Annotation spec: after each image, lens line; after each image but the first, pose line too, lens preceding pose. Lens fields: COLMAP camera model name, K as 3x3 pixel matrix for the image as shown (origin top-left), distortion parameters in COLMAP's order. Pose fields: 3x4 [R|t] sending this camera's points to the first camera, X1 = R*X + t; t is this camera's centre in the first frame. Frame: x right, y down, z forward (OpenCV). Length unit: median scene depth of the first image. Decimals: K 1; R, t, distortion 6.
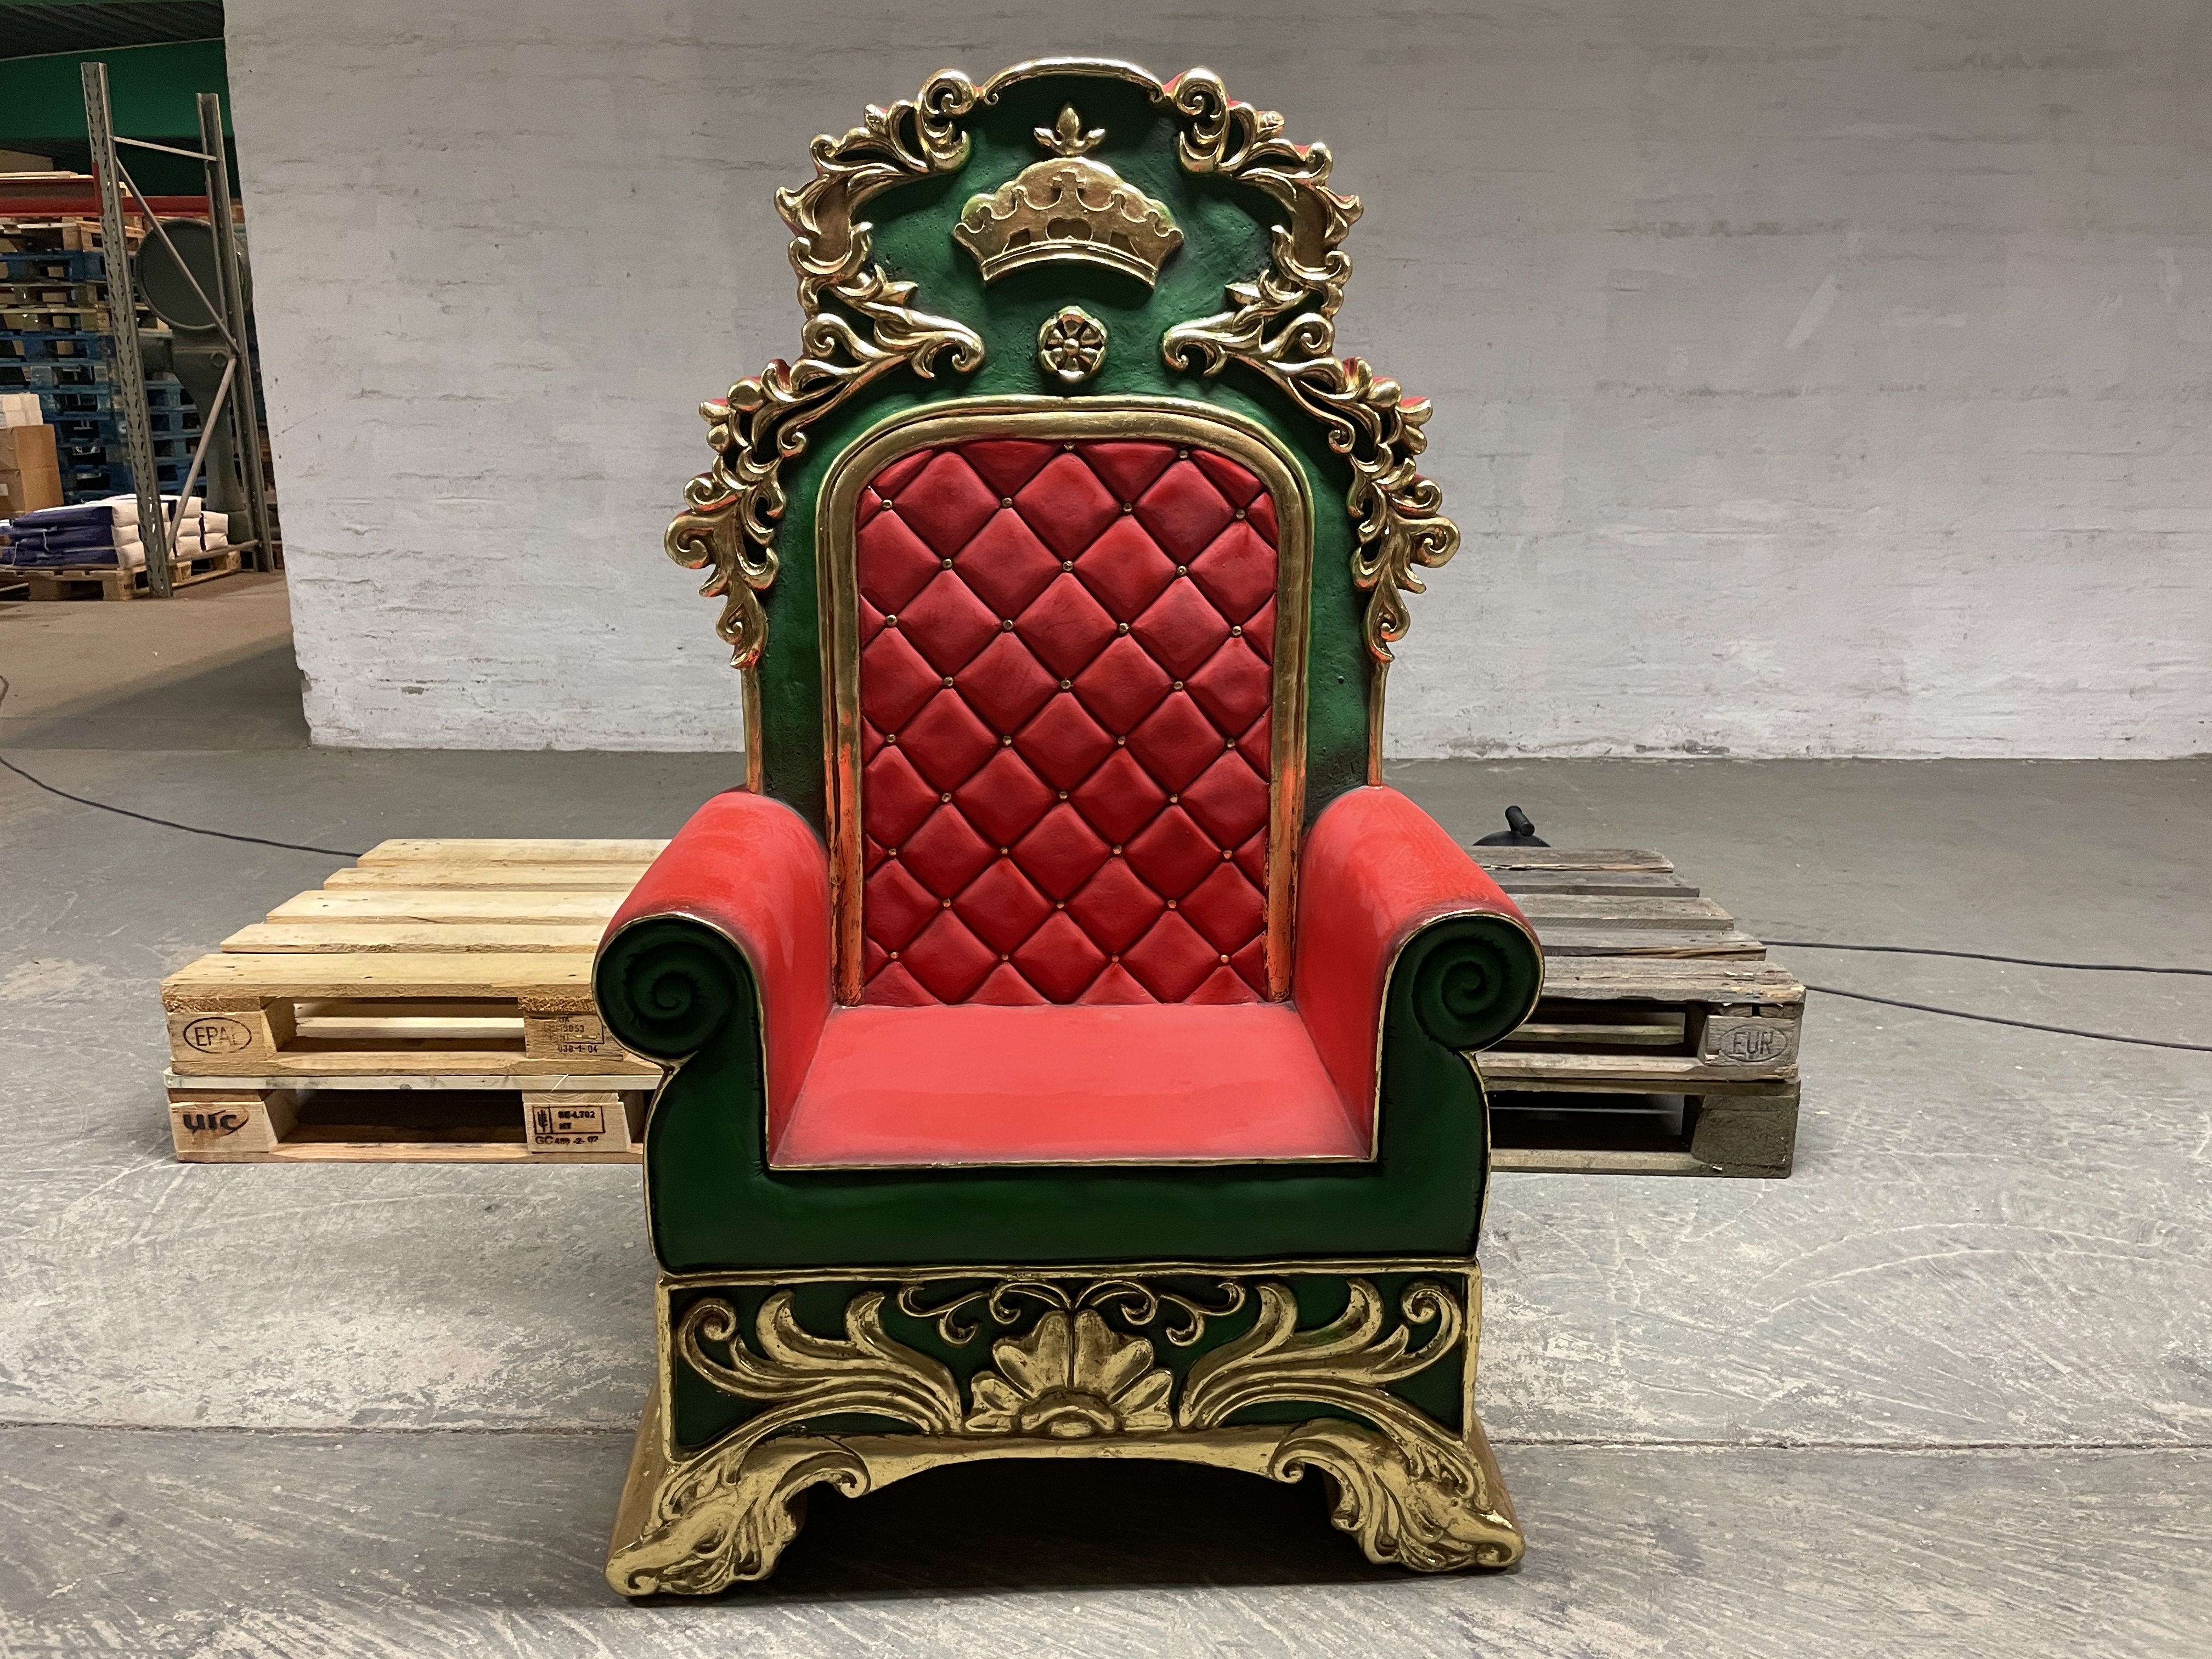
lens RADIAL K [[1683.4, 0, 1106.4], [0, 1683.4, 798.5], [0, 0, 1]] dist [0.084742, -0.125166]
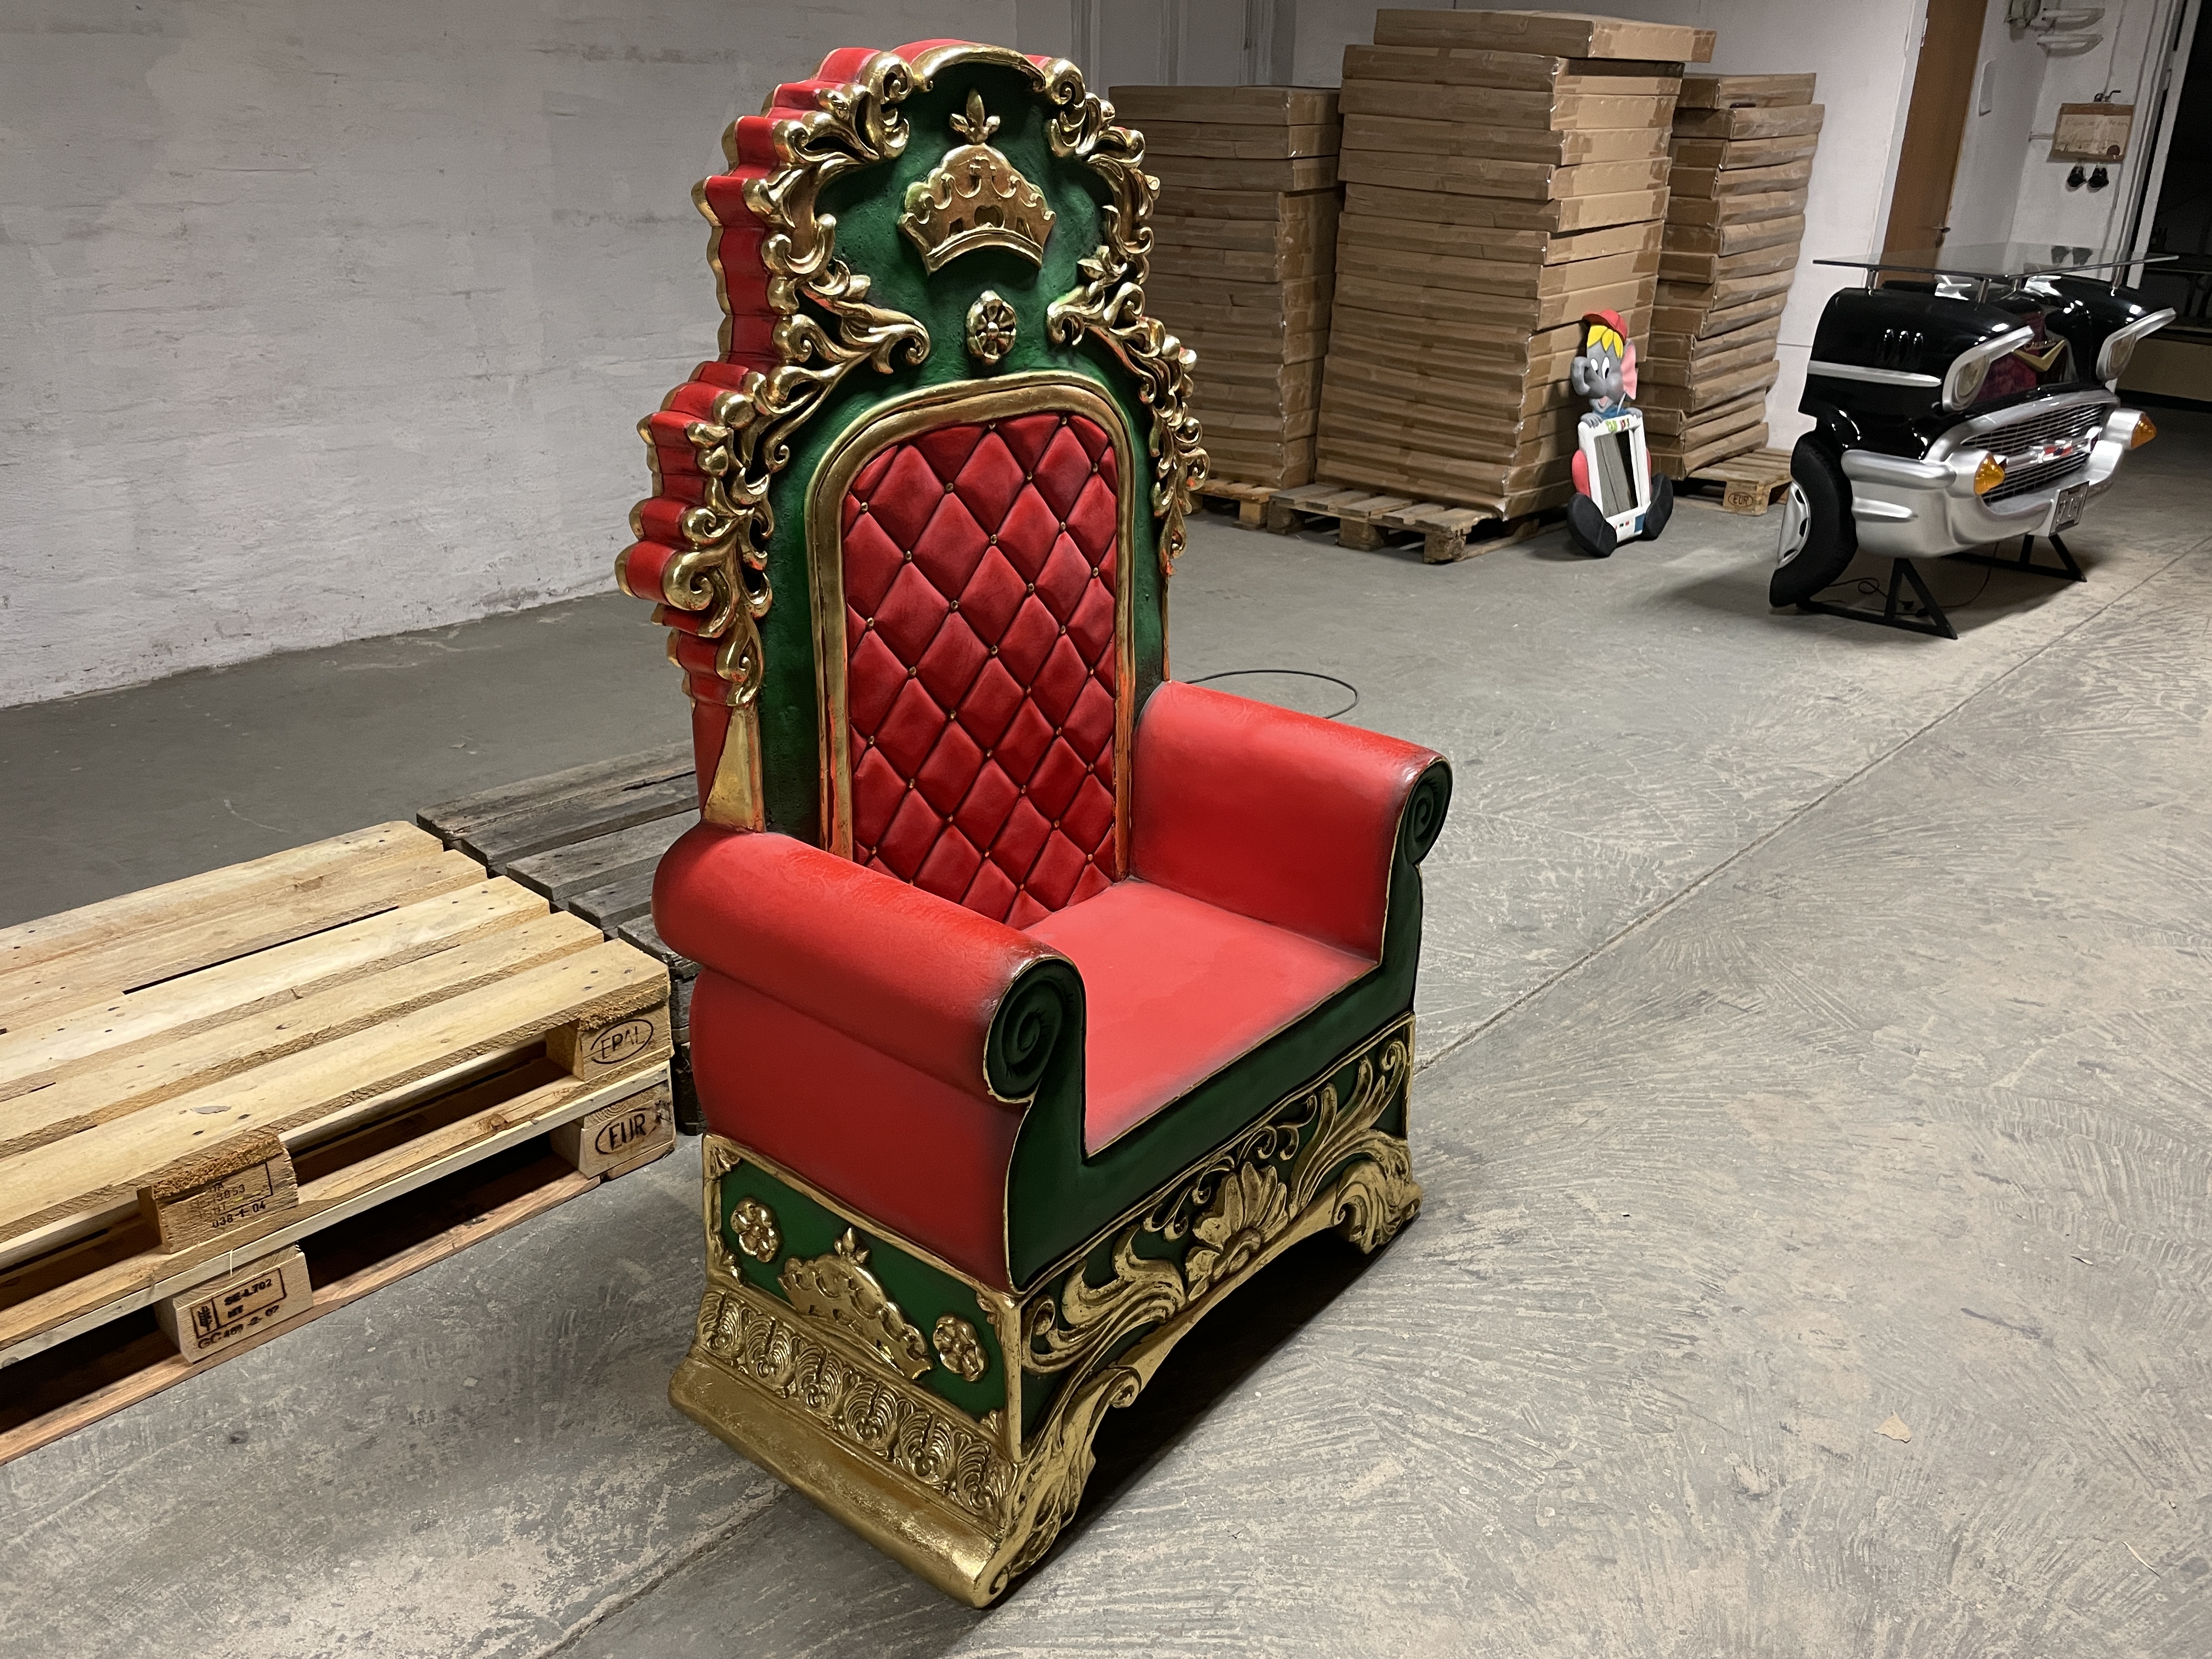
lens RADIAL K [[1683.4, 0, 1120.2], [0, 1683.4, 797.8], [0, 0, 1]] dist [0.084742, -0.125166]
pose [[0.669709, -0.265848, 0.693408, -0.697291], [0.168672, 0.963777, 0.206598, -0.175854], [-0.723215, -0.021402, 0.690291, 0.203472]]
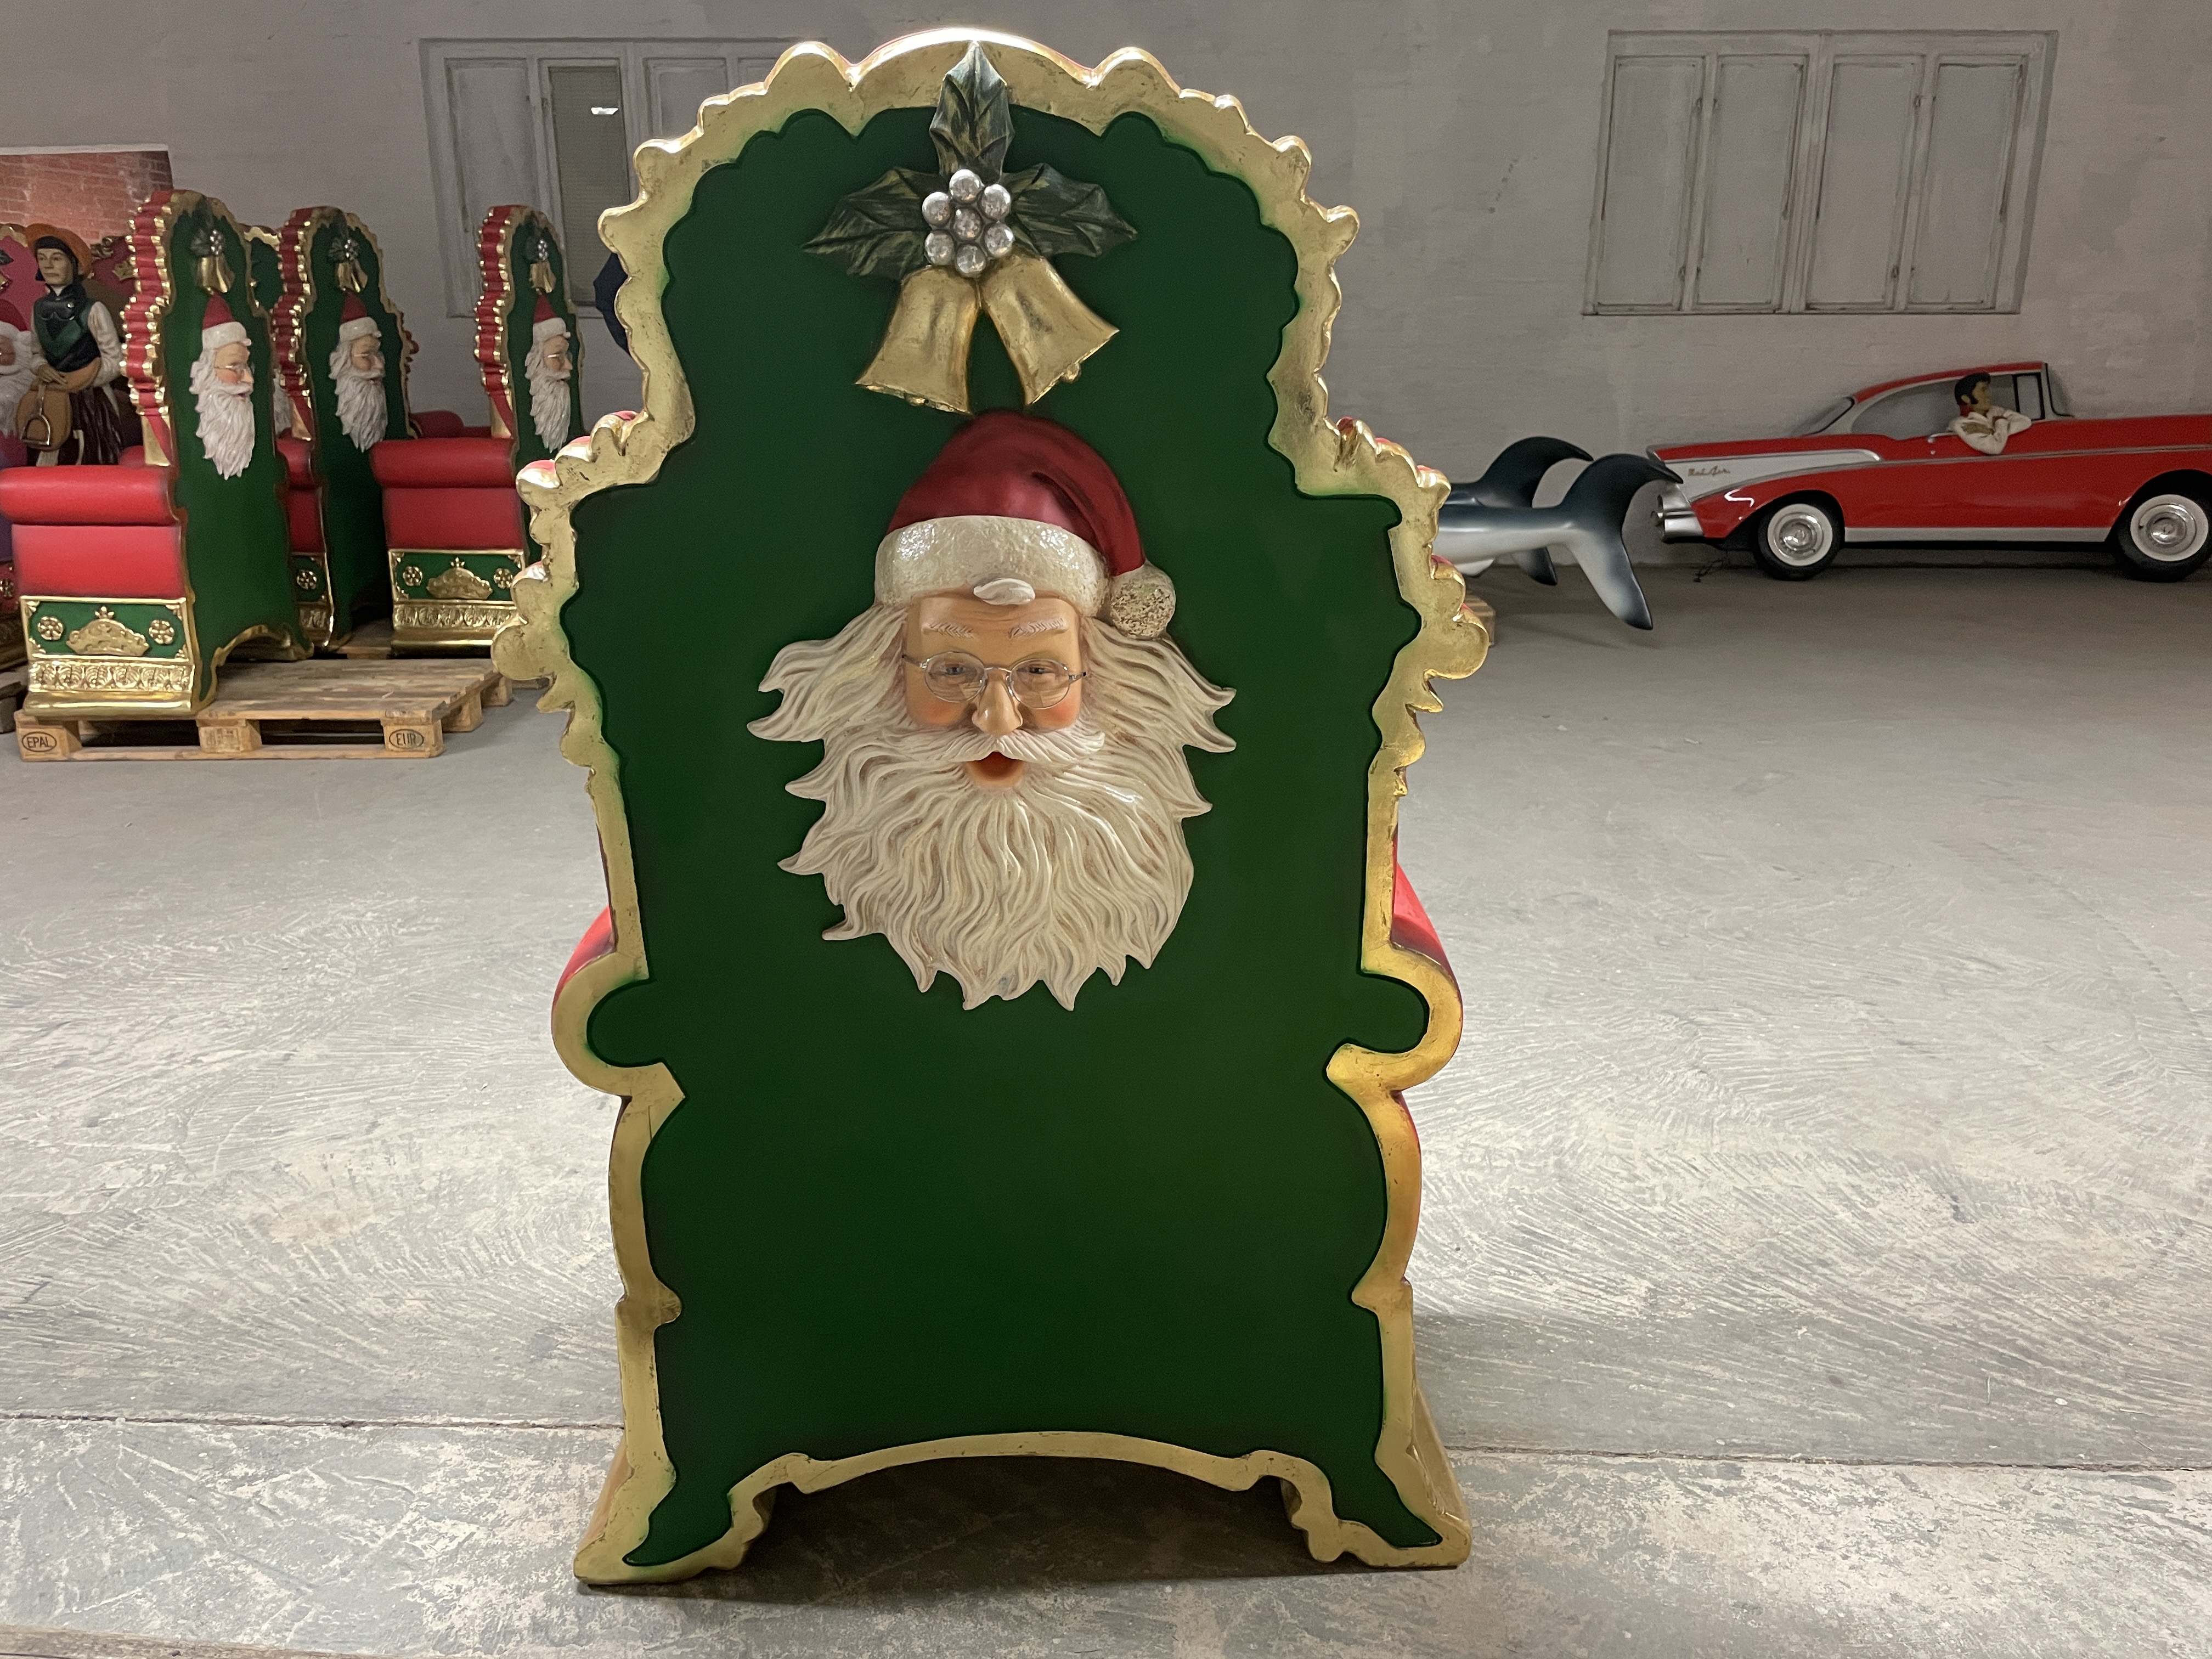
lens RADIAL K [[1683.4, 0, 1107.3], [0, 1683.4, 826.9], [0, 0, 1]] dist [0.084742, -0.125166]
pose [[-0.999450, -0.013217, 0.030408, -0.098483], [0.004469, 0.855041, 0.518541, -0.476004], [-0.032853, 0.518392, -0.854512, 1.675293]]
